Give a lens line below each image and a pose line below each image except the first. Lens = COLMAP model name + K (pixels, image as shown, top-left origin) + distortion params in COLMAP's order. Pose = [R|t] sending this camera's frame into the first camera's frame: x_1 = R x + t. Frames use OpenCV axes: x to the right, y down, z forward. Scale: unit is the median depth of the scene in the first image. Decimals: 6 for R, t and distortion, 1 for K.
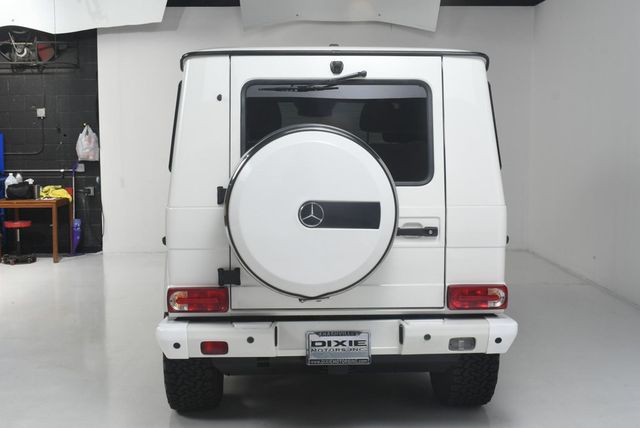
lens RADIAL K [[845.5, 0, 319.6], [0, 845.5, 211.1], [0, 0, 1]] dist [-0.030084, 0.000000]
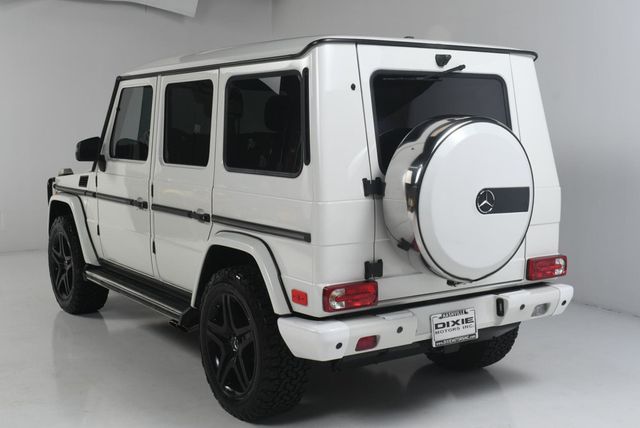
lens RADIAL K [[845.5, 0, 320.5], [0, 845.5, 219.1], [0, 0, 1]] dist [-0.030084, 0.000000]
pose [[0.853062, -0.060725, 0.518264, -0.661707], [0.046795, 0.998106, 0.039925, -0.023047], [-0.519707, -0.009806, 0.854289, 0.186563]]
